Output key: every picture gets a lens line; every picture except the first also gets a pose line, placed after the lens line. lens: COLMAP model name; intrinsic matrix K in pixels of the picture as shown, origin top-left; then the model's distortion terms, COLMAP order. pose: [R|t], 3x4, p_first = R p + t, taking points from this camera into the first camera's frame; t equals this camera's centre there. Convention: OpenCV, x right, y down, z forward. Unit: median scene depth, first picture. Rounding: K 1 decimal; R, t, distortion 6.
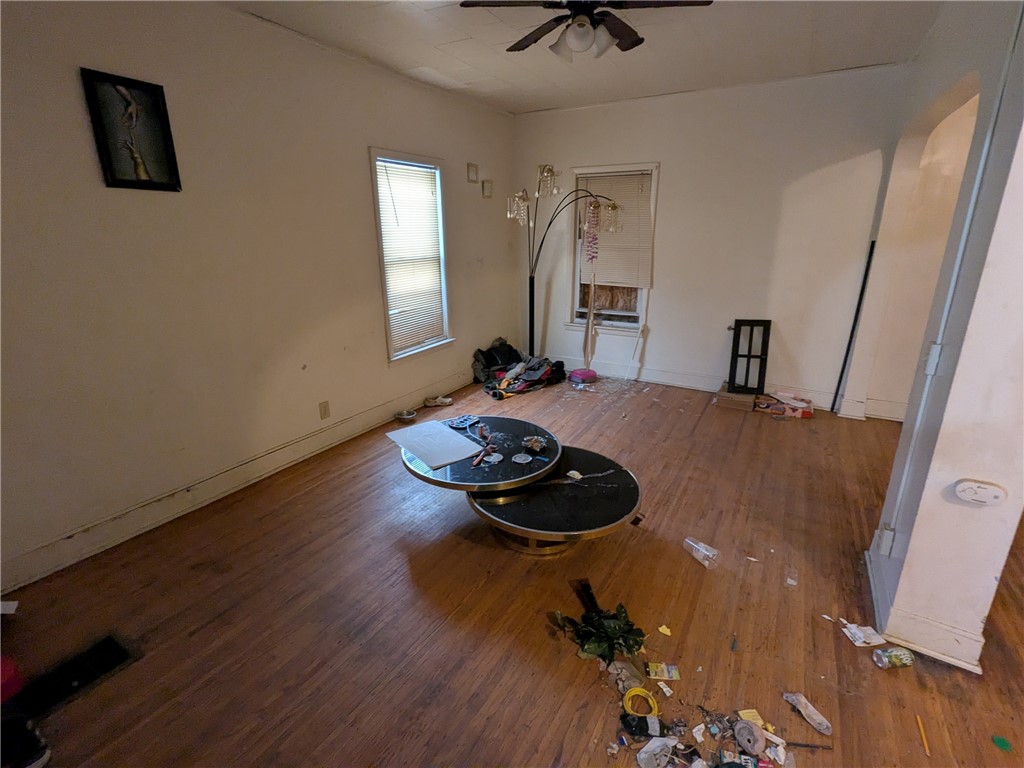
lens RADIAL K [[485.1, 0, 513.1], [0, 485.1, 383.8], [0, 0, 1]] dist [0.005297, -0.000552]
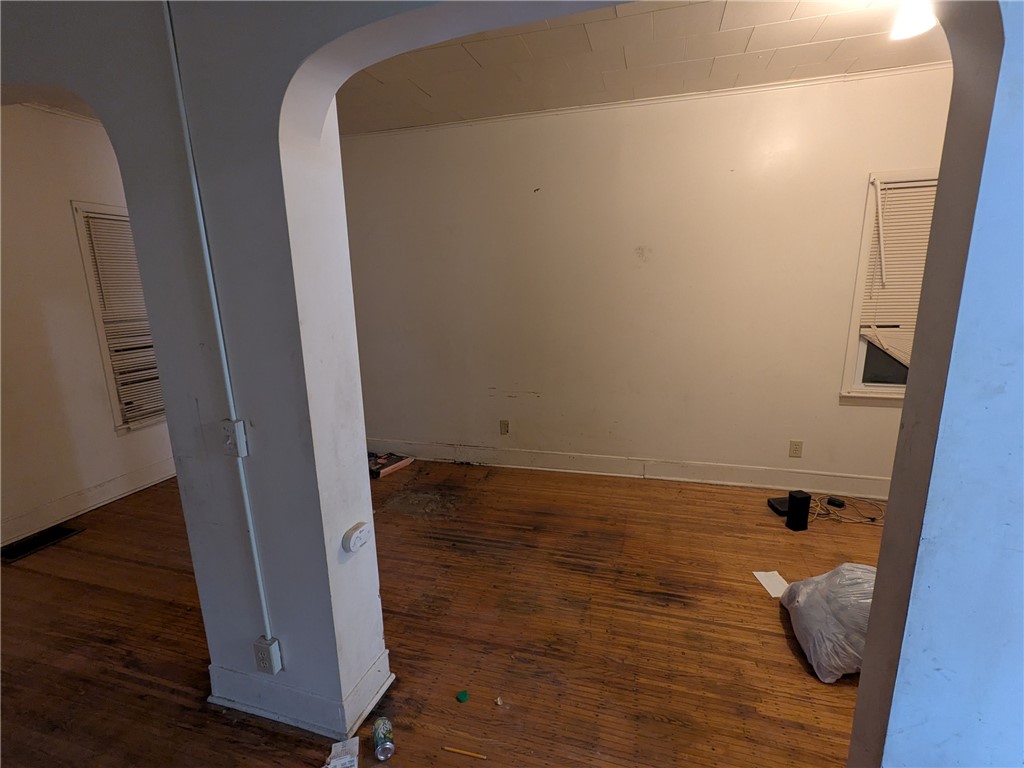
lens RADIAL K [[485.1, 0, 511.9], [0, 485.1, 384.3], [0, 0, 1]] dist [0.005297, -0.000552]
pose [[-0.233190, -0.190022, 0.953684, -0.017261], [0.309439, 0.915243, 0.258025, -0.152818], [-0.921884, 0.355276, -0.154625, 0.499741]]
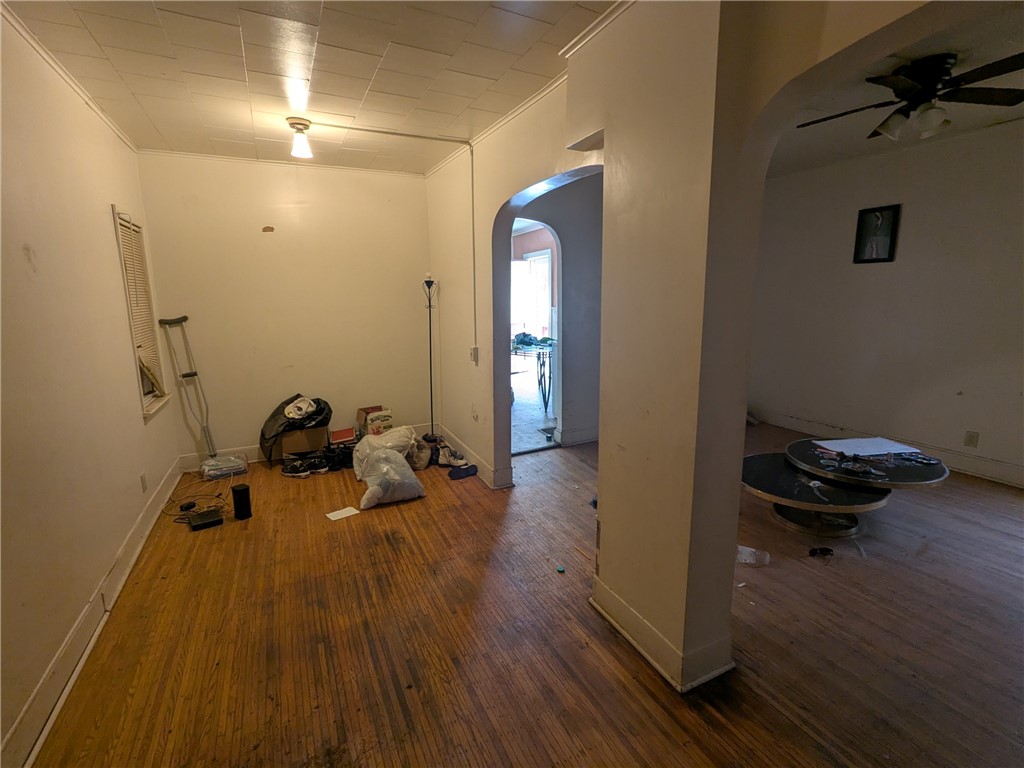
lens RADIAL K [[485.1, 0, 515.0], [0, 485.1, 382.9], [0, 0, 1]] dist [0.005297, -0.000552]
pose [[-0.553834, 0.163170, -0.816482, 1.507594], [-0.228232, 0.913300, 0.337333, -0.280327], [0.800736, 0.373174, -0.468576, 0.898691]]
